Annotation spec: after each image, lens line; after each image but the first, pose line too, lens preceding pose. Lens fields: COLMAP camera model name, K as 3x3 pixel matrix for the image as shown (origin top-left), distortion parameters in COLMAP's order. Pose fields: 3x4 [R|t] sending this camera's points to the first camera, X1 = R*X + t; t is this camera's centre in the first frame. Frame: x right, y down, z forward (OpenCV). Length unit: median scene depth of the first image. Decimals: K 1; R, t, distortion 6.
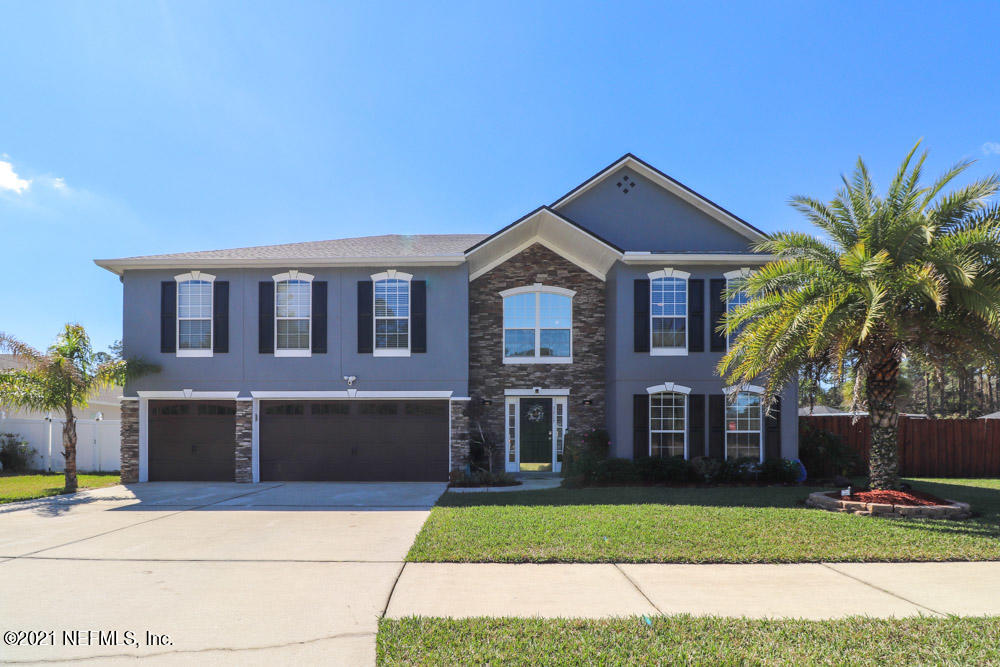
lens RADIAL K [[501.4, 0, 497.5], [0, 501.4, 420.6], [0, 0, 1]] dist [0.019566, -0.000051]
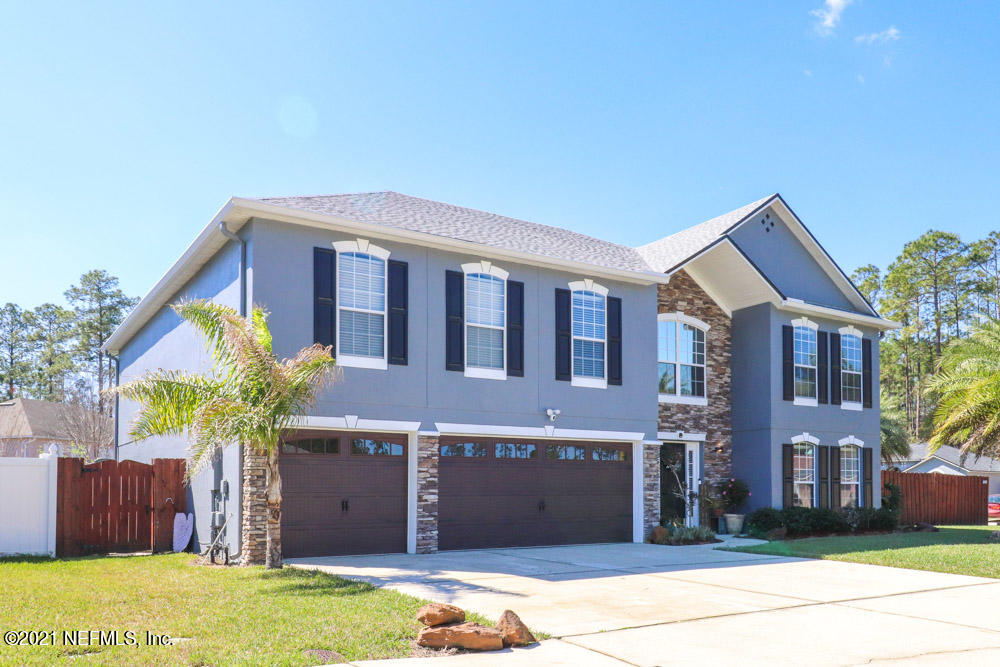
lens RADIAL K [[797.7, 0, 500.2], [0, 797.7, 446.1], [0, 0, 1]] dist [0.037797, -0.003854]
pose [[0.833661, 0.029408, 0.551494, -1.013108], [-0.018219, 0.999502, -0.025757, 0.001440], [-0.551976, 0.011425, 0.833781, 0.018196]]
